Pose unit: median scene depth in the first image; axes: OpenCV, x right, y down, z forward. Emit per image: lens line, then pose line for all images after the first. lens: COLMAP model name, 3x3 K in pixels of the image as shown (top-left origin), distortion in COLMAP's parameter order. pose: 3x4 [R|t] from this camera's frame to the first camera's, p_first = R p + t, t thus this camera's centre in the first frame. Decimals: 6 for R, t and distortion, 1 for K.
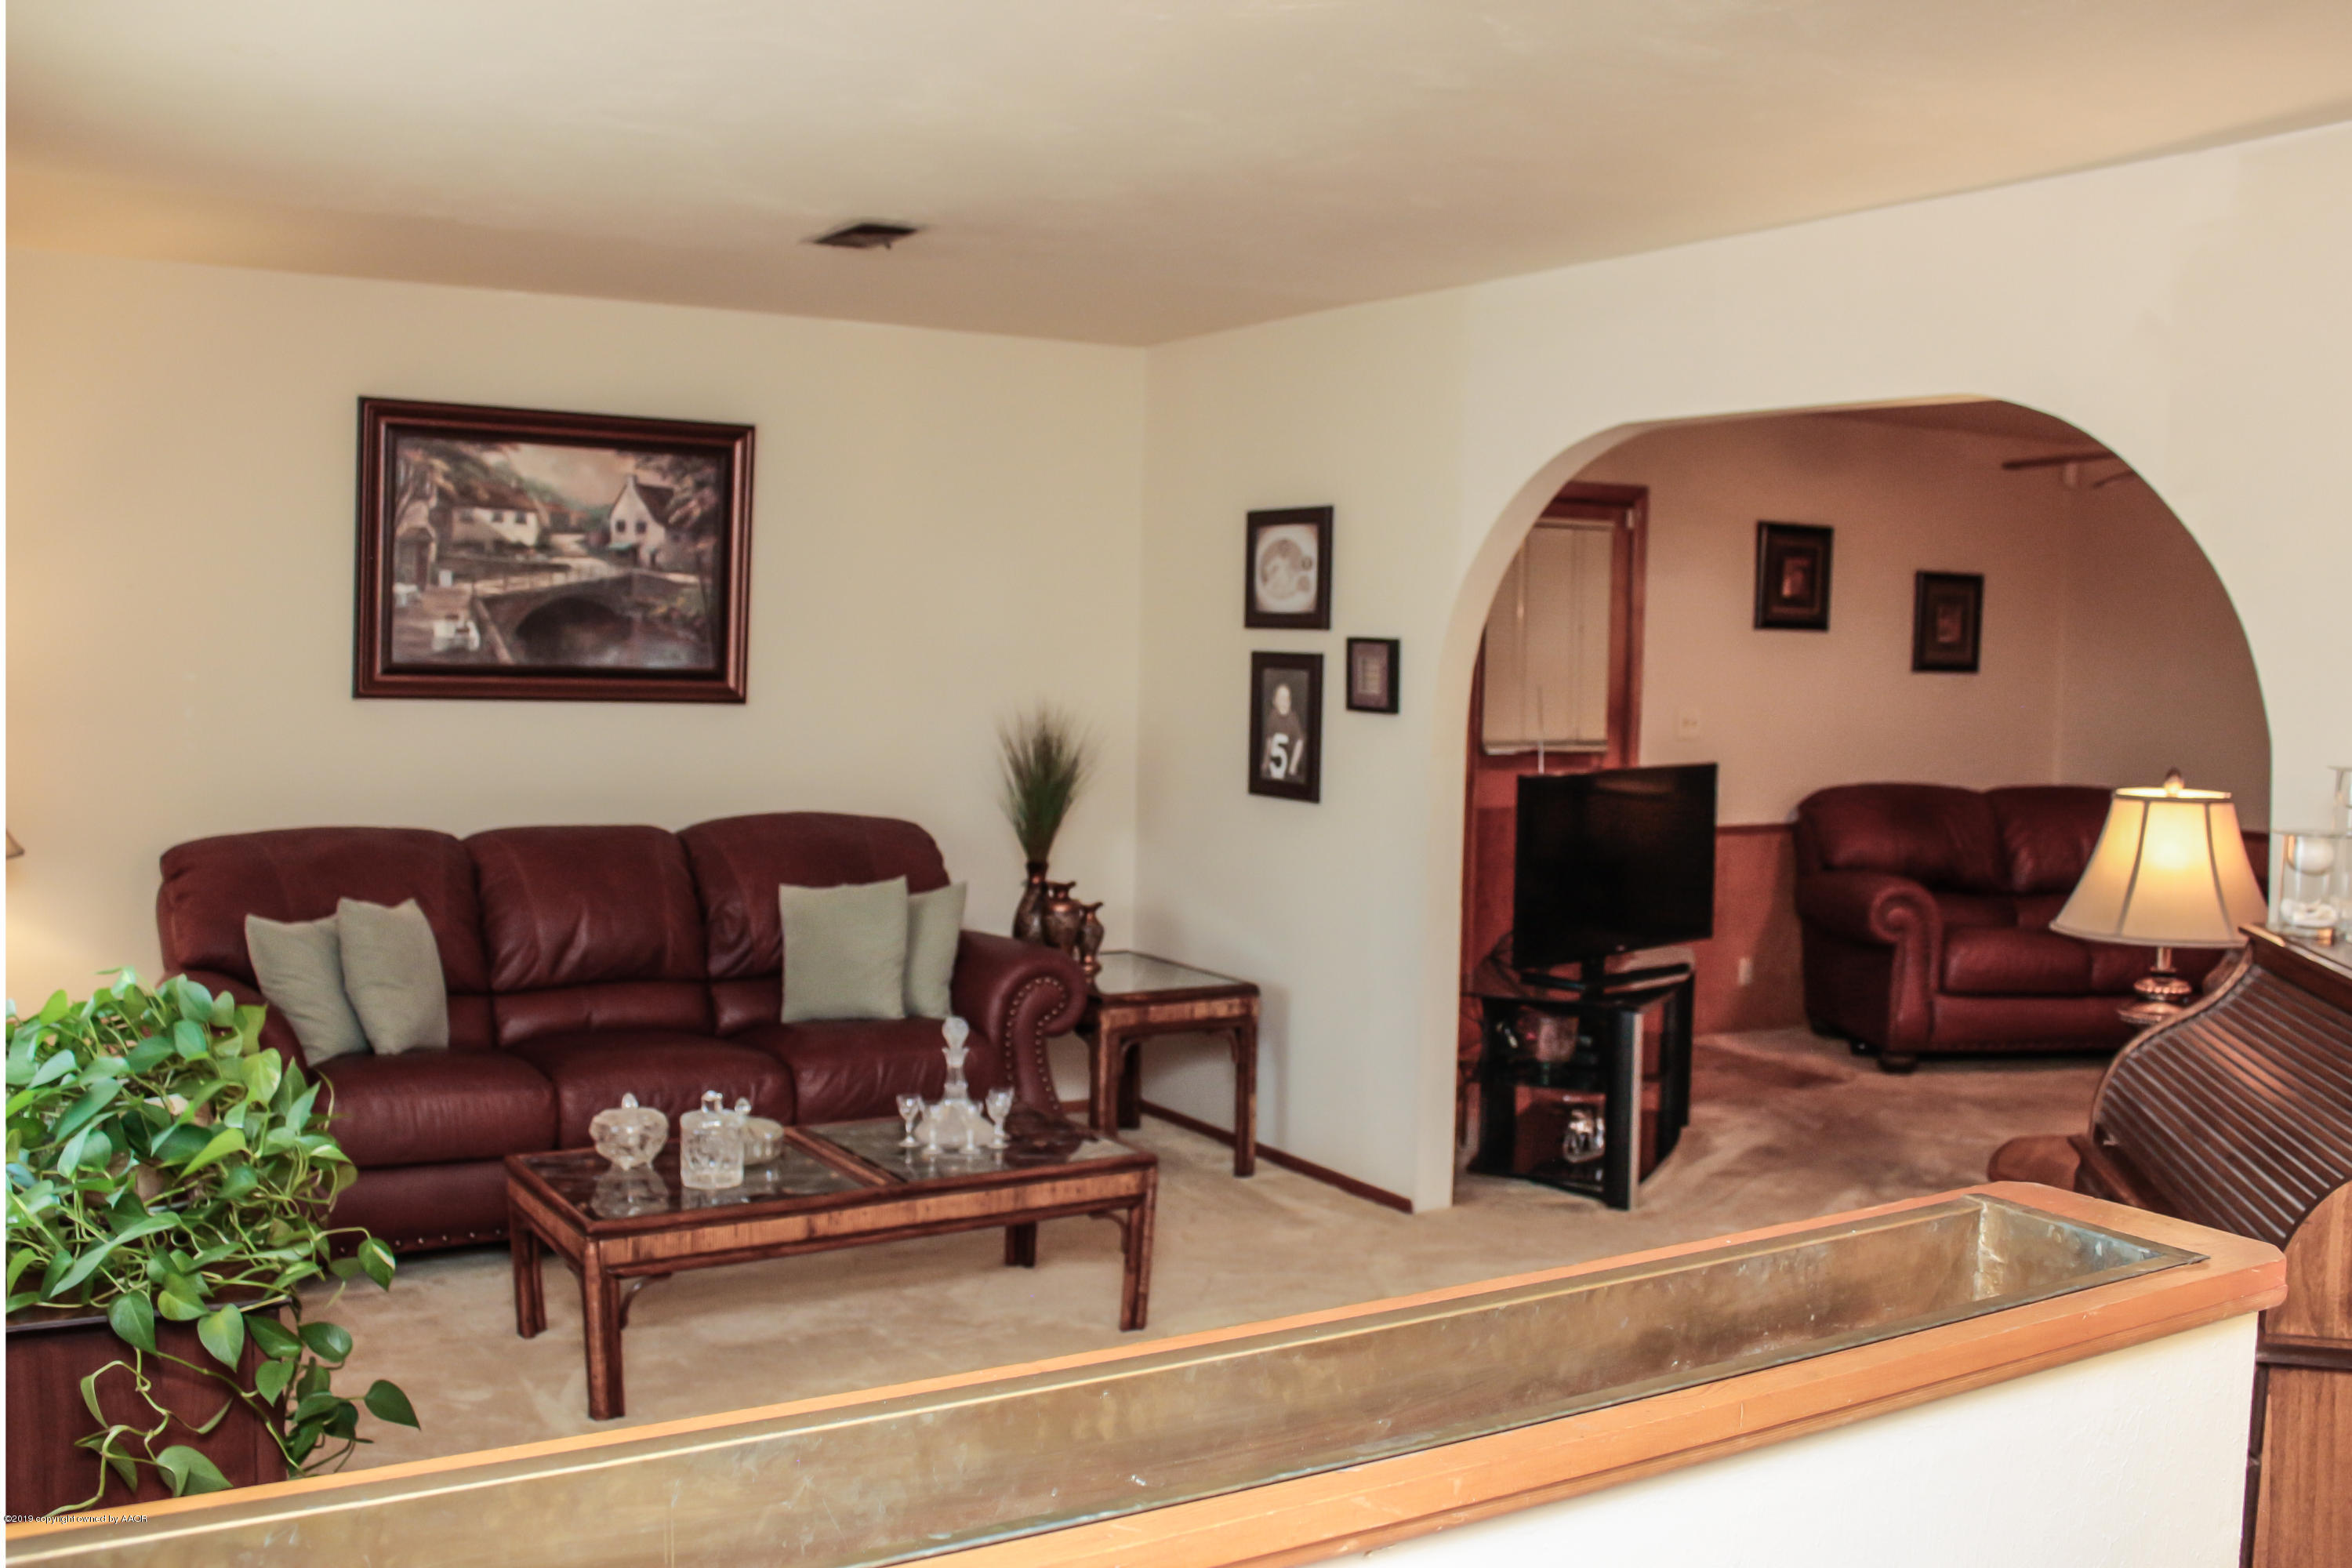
lens RADIAL K [[2175.8, 0, 1176.0], [0, 2175.8, 784.0], [0, 0, 1]] dist [-0.144150, 0.125574]
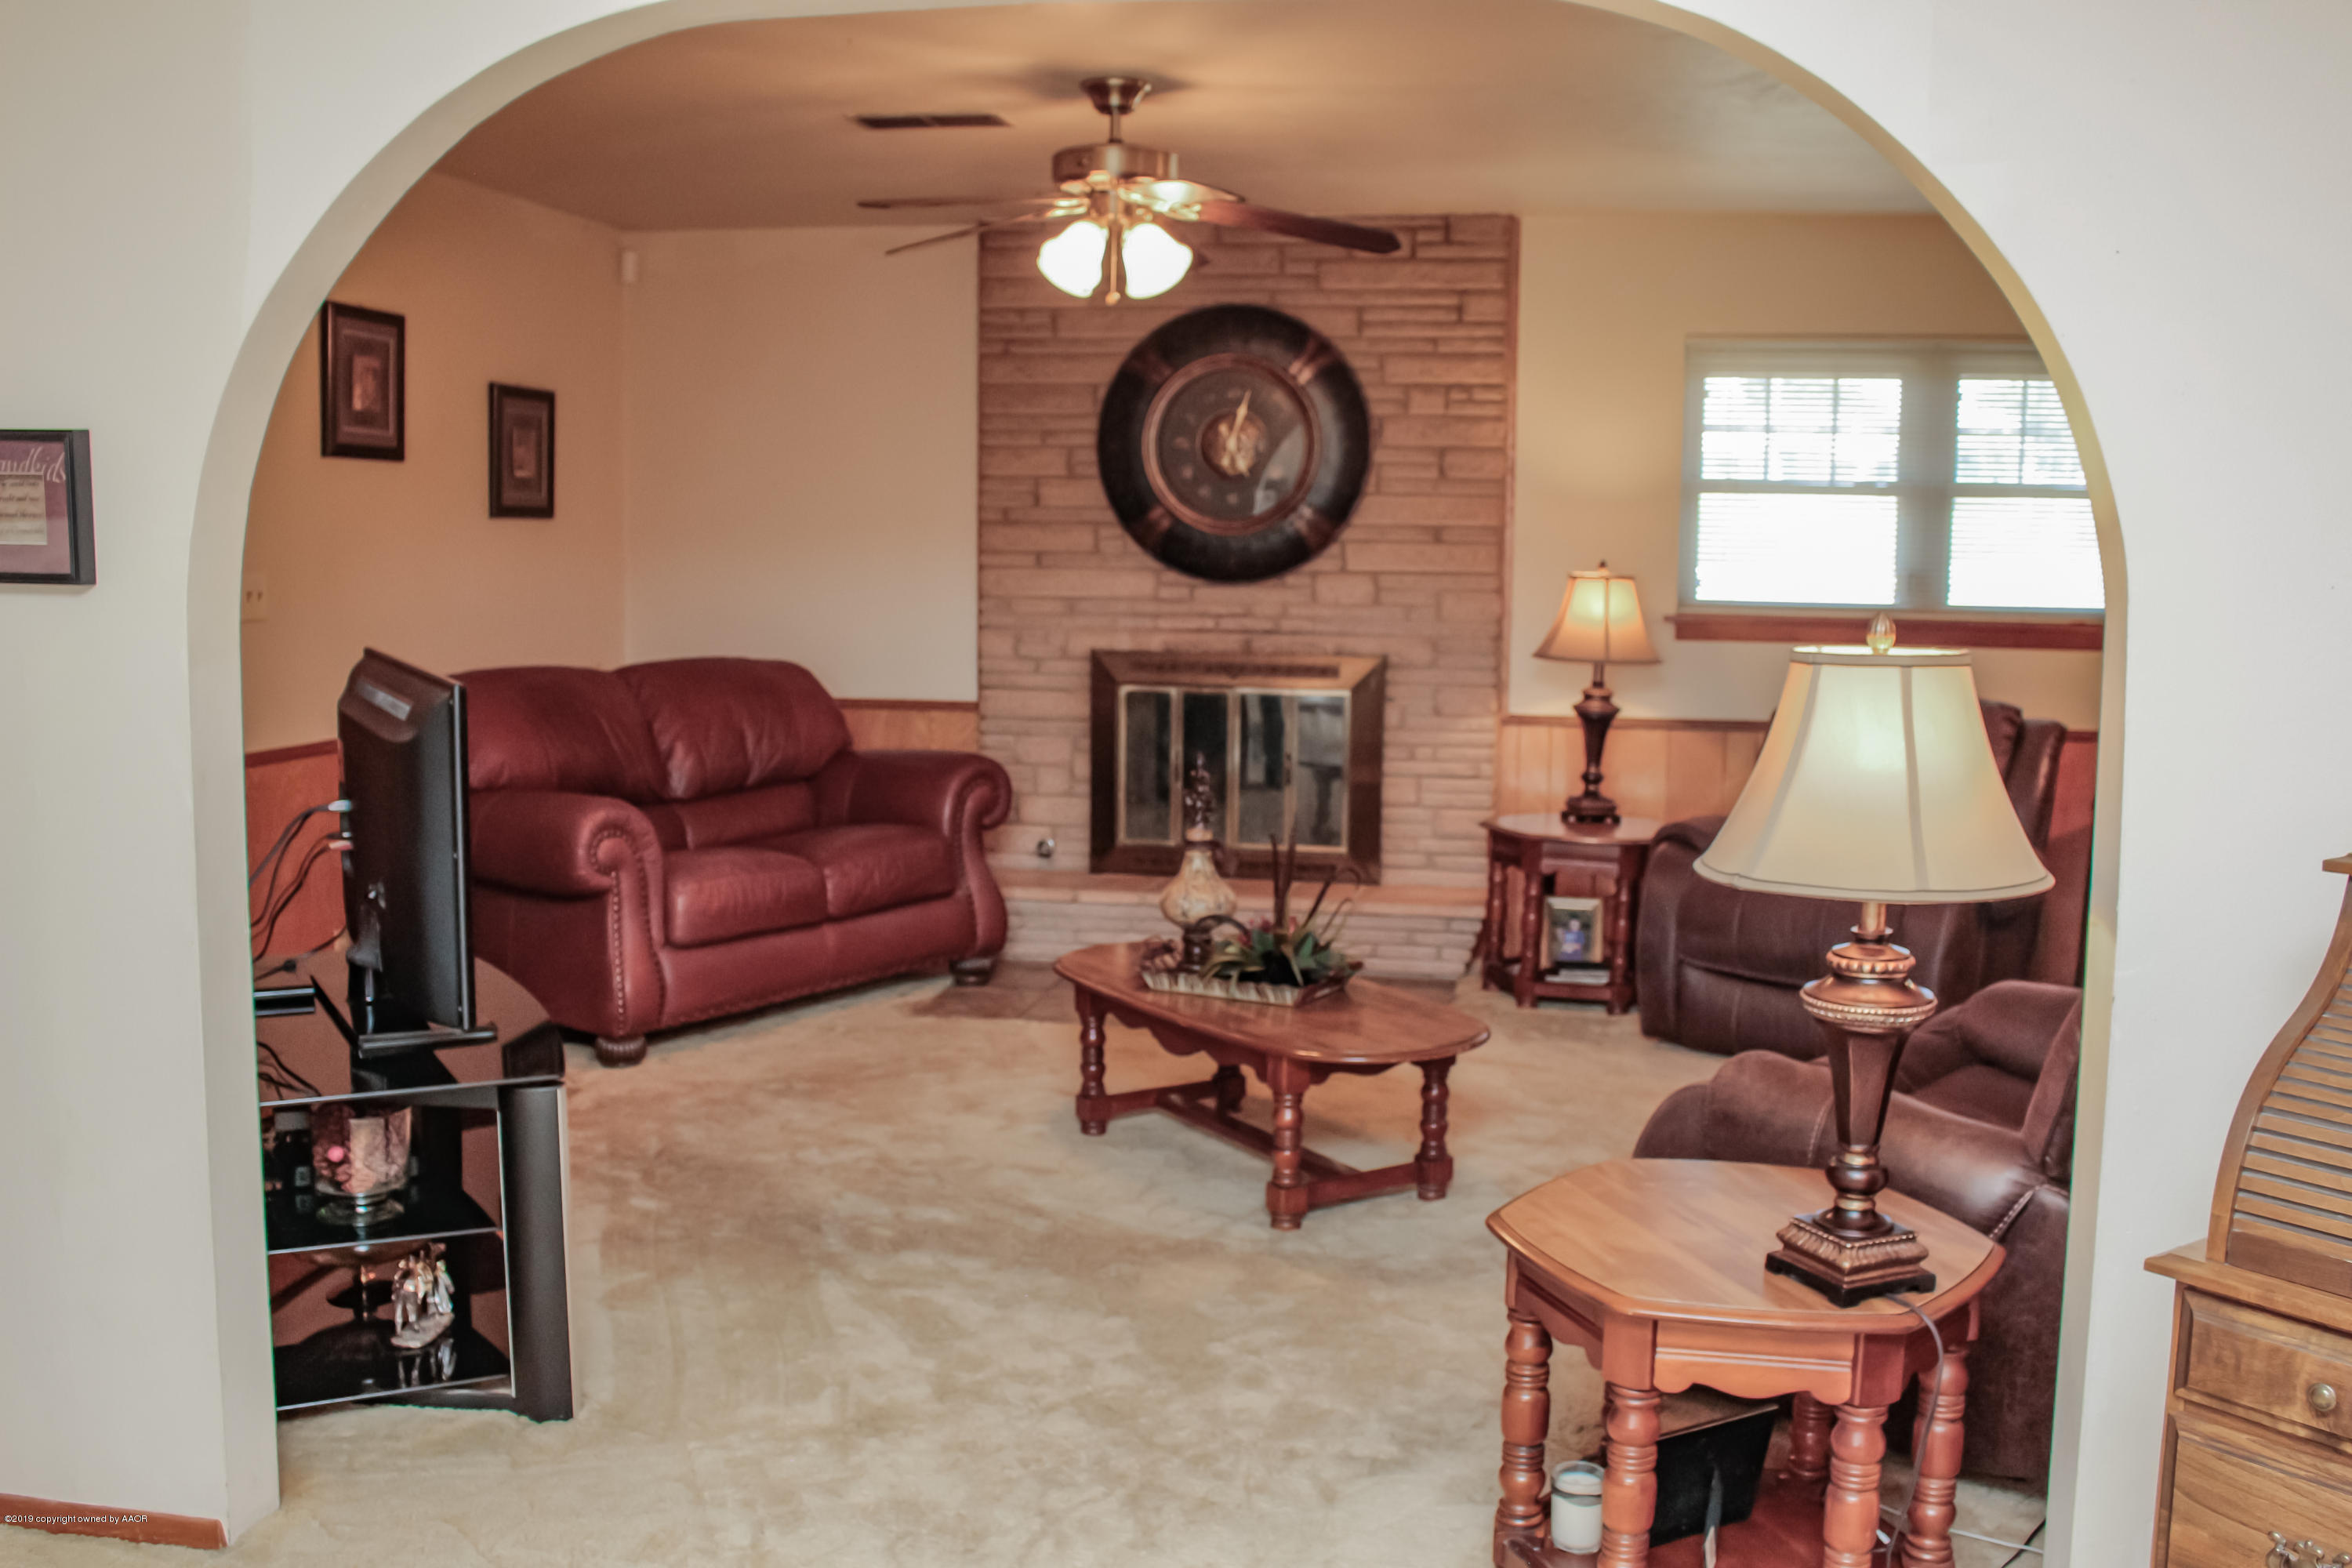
lens RADIAL K [[2175.8, 0, 1176.0], [0, 2175.8, 784.0], [0, 0, 1]] dist [-0.144150, 0.125574]
pose [[0.657163, -0.097625, 0.747399, -0.077674], [0.052895, 0.995105, 0.083472, -0.011354], [-0.751890, -0.015321, 0.659111, 0.378325]]
